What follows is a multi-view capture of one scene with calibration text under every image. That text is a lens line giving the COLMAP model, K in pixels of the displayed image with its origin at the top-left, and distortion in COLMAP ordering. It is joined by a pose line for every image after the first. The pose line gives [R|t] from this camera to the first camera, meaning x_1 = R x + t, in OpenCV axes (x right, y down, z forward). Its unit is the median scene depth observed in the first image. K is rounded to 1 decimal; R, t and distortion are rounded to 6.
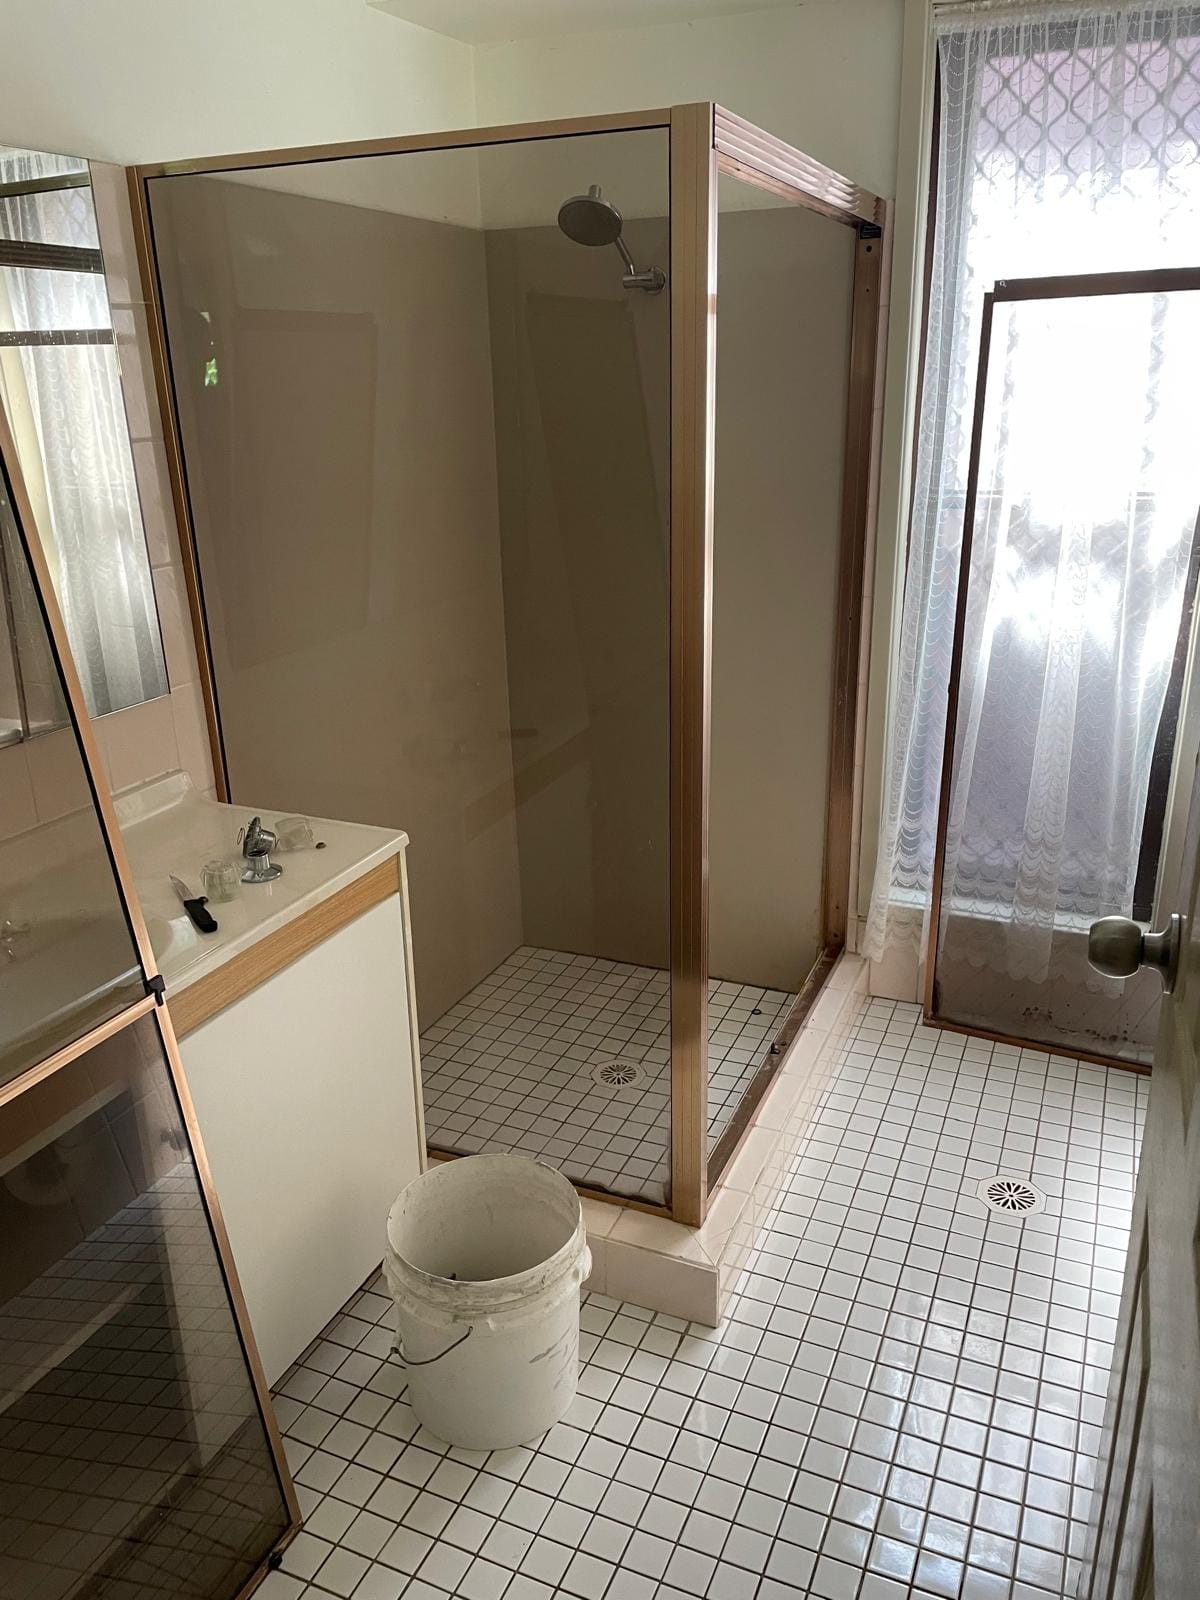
lens RADIAL K [[1198.8, 0, 600.9], [0, 1198.8, 810.7], [0, 0, 1]] dist [0.103825, -0.127005]
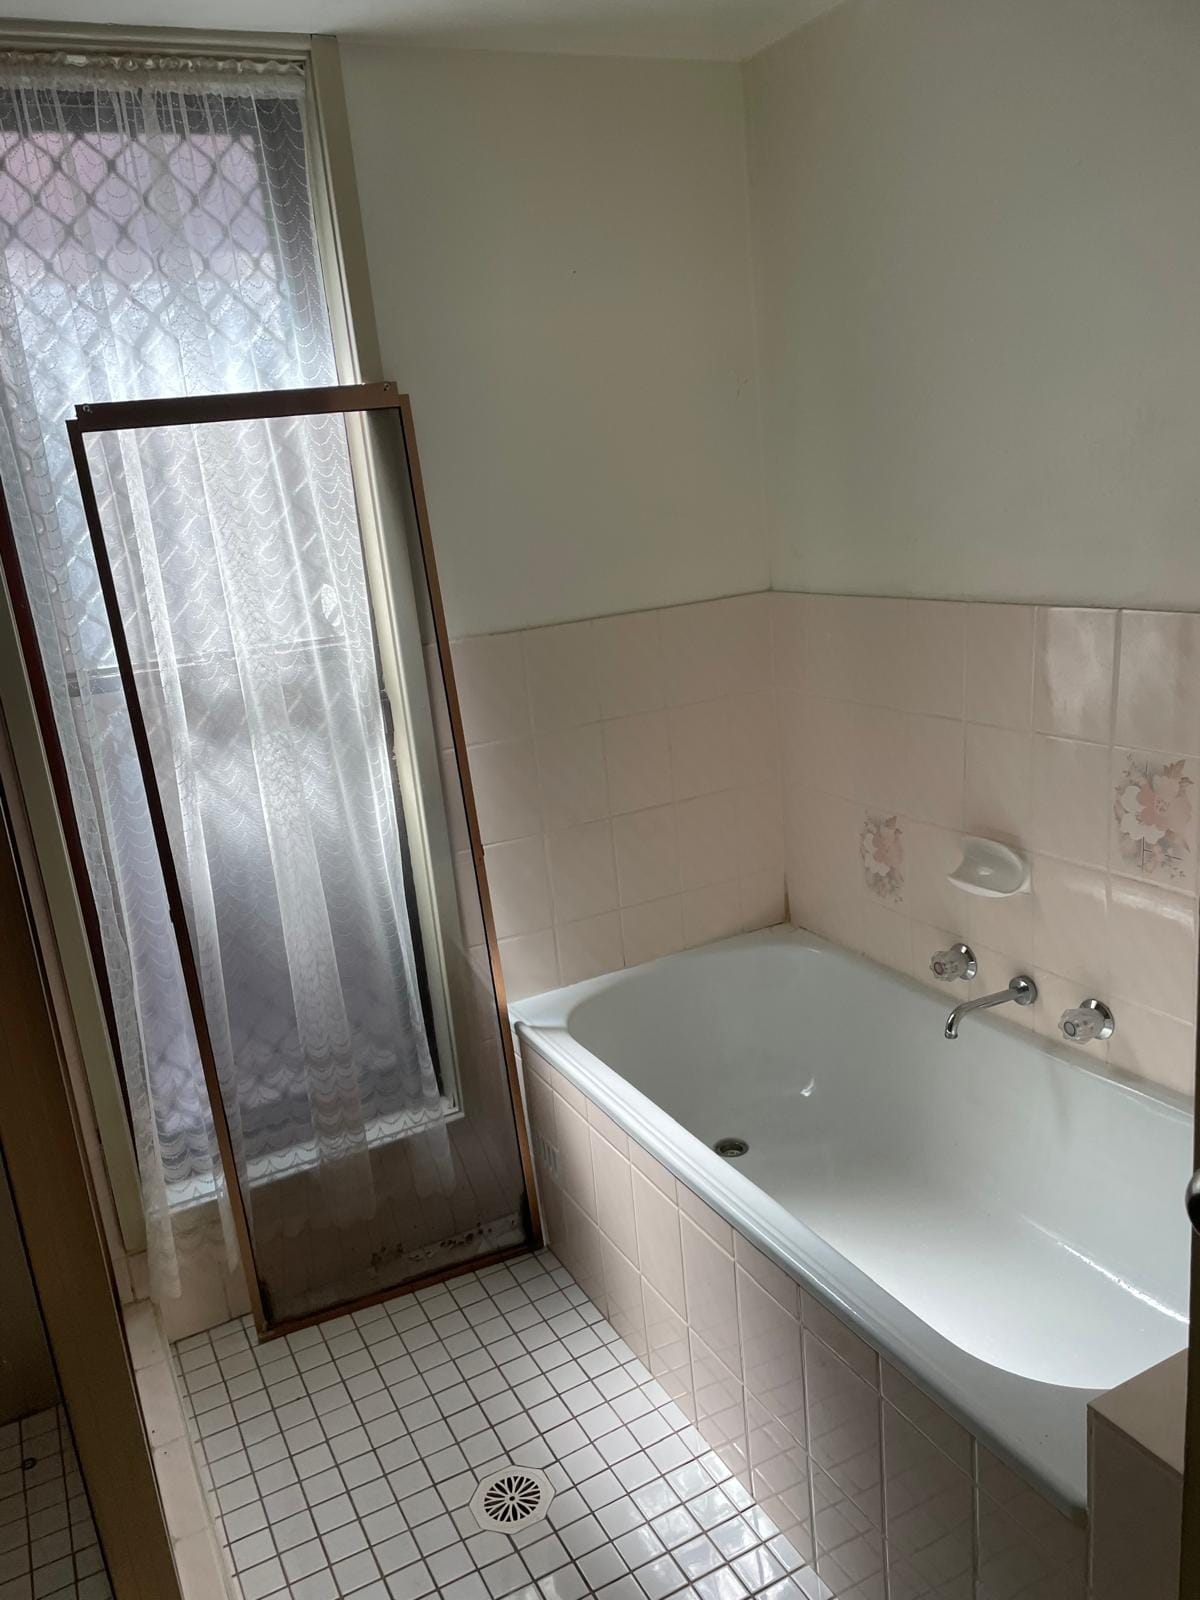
lens RADIAL K [[1204.5, 0, 574.9], [0, 1204.5, 825.5], [0, 0, 1]] dist [0.098700, -0.130747]
pose [[0.641040, -0.246588, 0.726817, -0.114718], [0.338427, 0.940765, 0.020687, -0.103816], [-0.688865, 0.232713, 0.686520, 0.348933]]
